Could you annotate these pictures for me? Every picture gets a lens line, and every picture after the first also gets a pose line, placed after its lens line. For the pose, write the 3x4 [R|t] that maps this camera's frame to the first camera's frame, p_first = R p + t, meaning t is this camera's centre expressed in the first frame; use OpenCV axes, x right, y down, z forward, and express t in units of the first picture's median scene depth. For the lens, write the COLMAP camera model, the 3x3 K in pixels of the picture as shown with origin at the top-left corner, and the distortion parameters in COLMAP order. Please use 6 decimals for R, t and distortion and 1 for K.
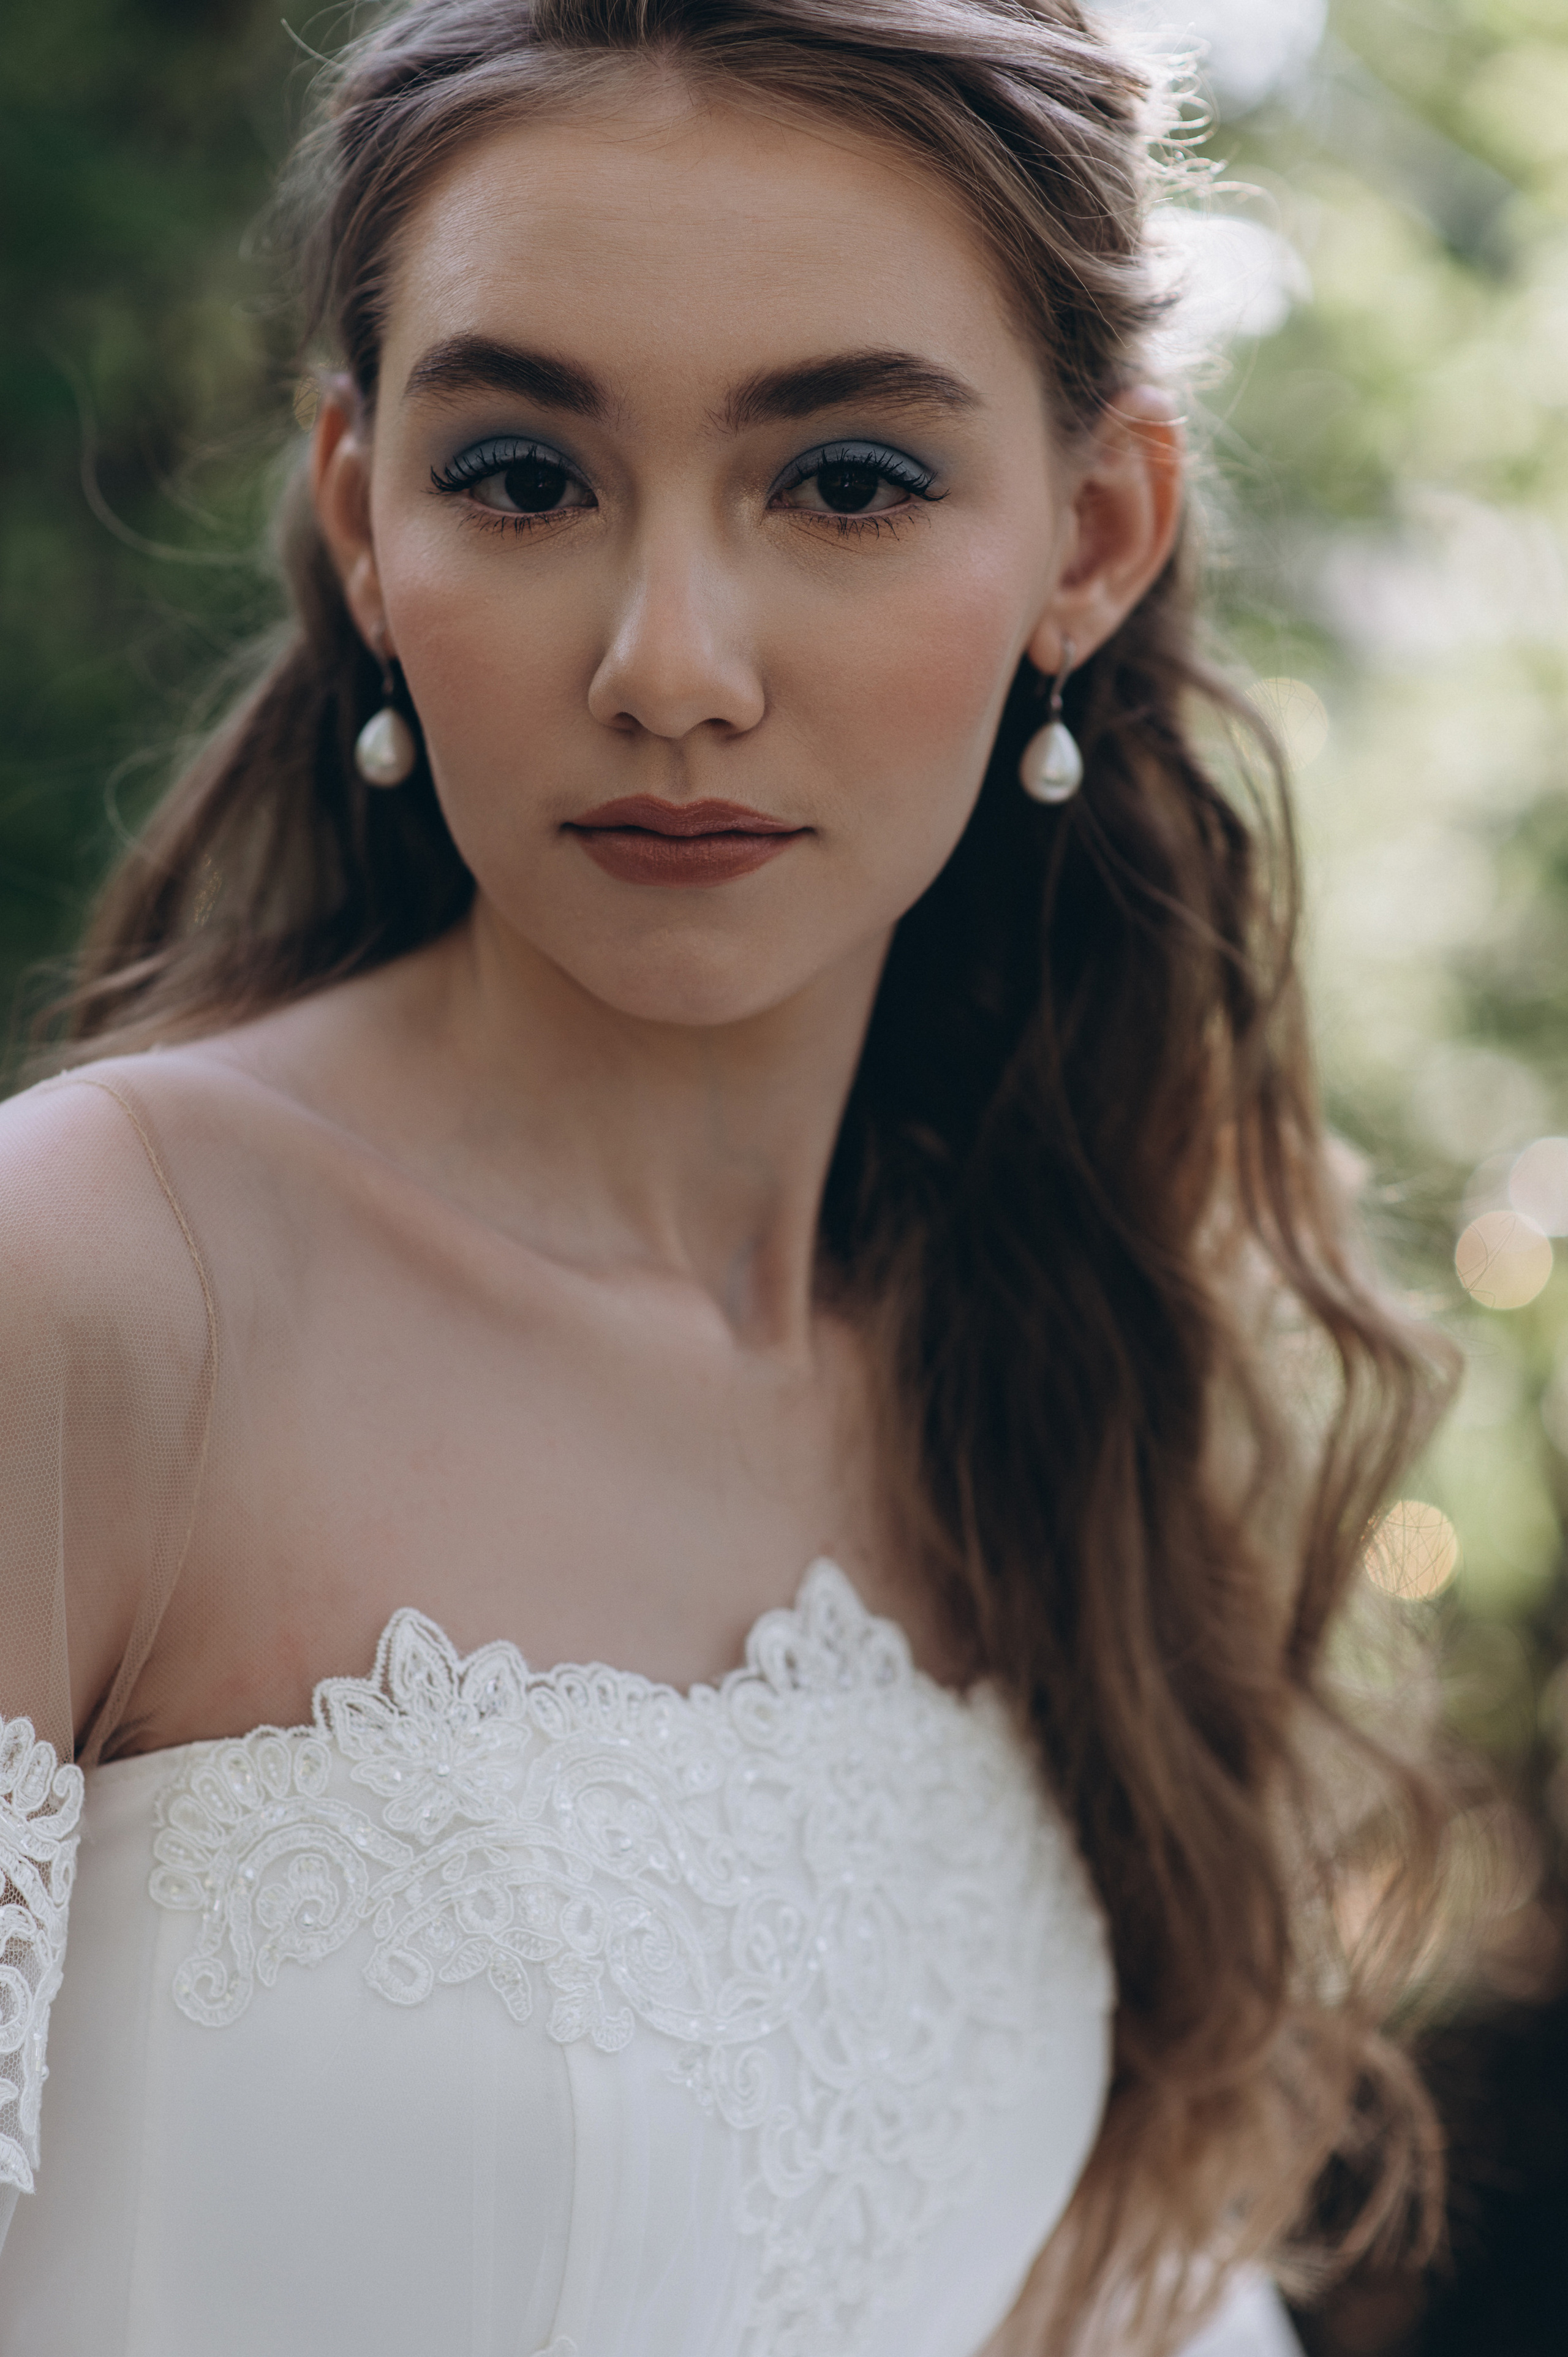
lens RADIAL K [[6891.9, 0, 784.1], [0, 6891.9, 1179.1], [0, 0, 1]] dist [-0.037154, 0.000000]
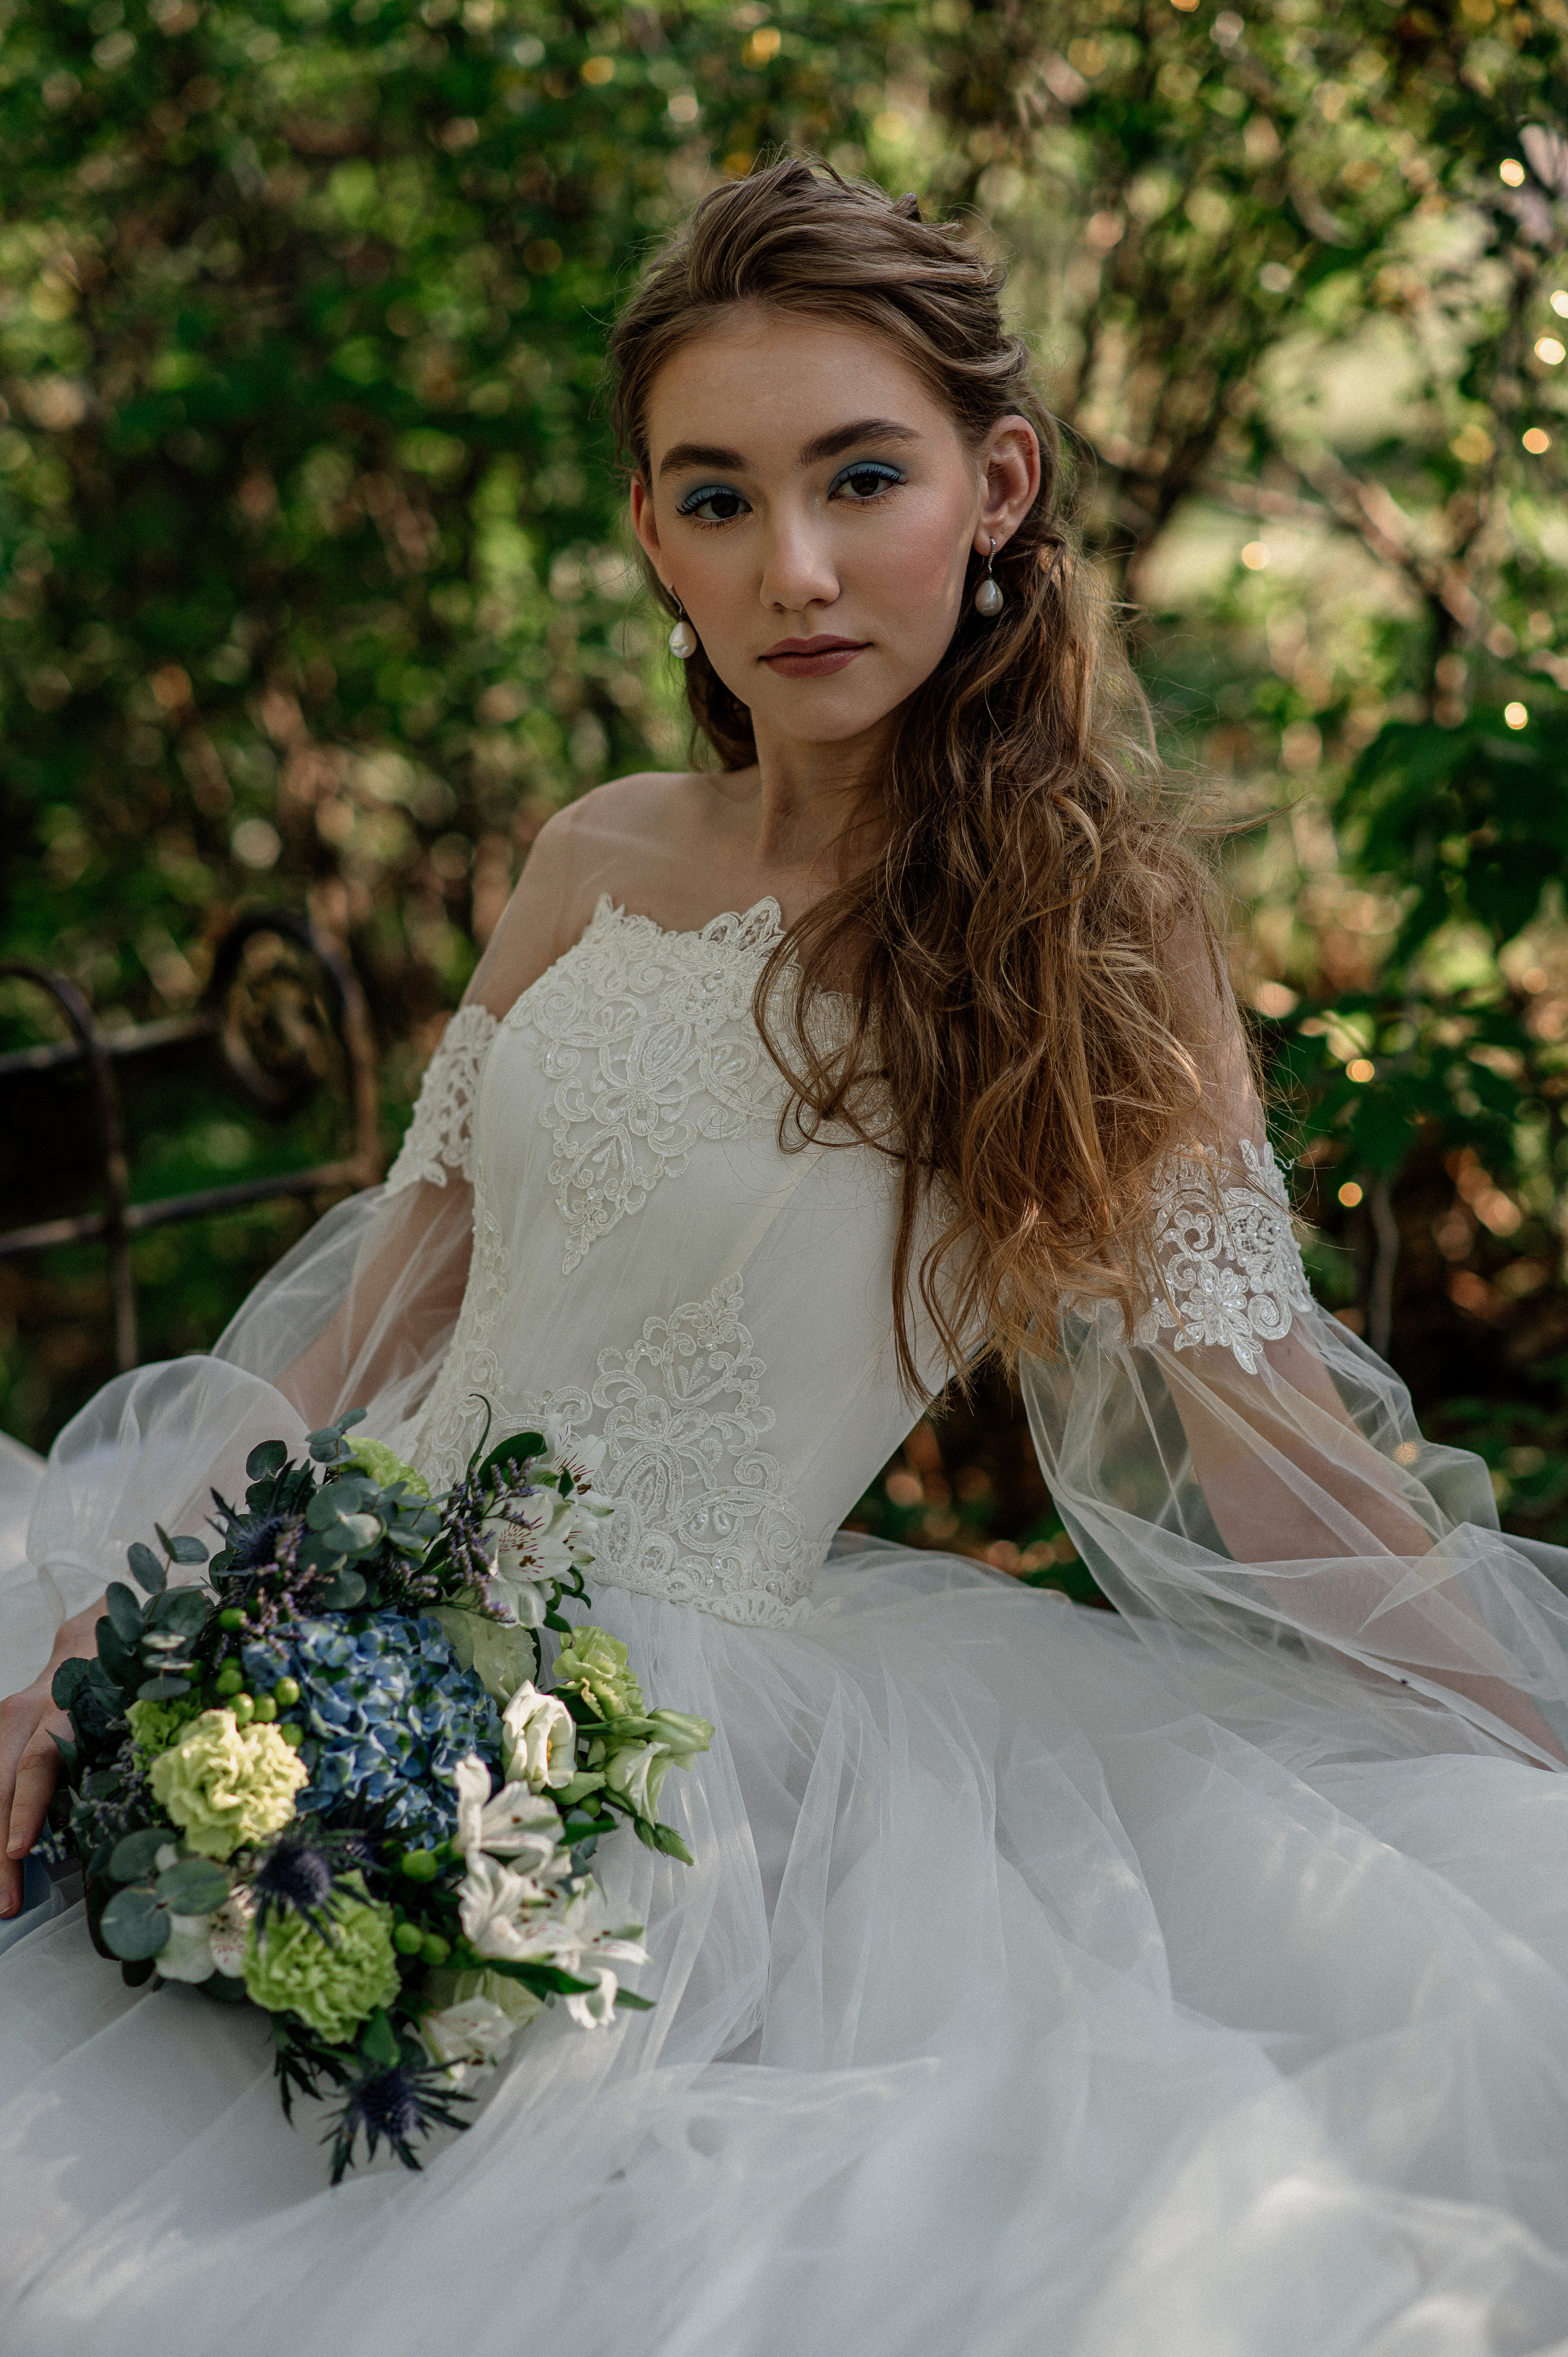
lens RADIAL K [[6891.9, 0, 783.9], [0, 6891.9, 1178.4], [0, 0, 1]] dist [-0.037154, 0.000000]
pose [[0.982552, -0.145614, -0.115704, 0.204042], [0.145560, 0.989309, -0.008959, 0.132335], [0.115771, -0.008039, 0.993243, -1.166433]]
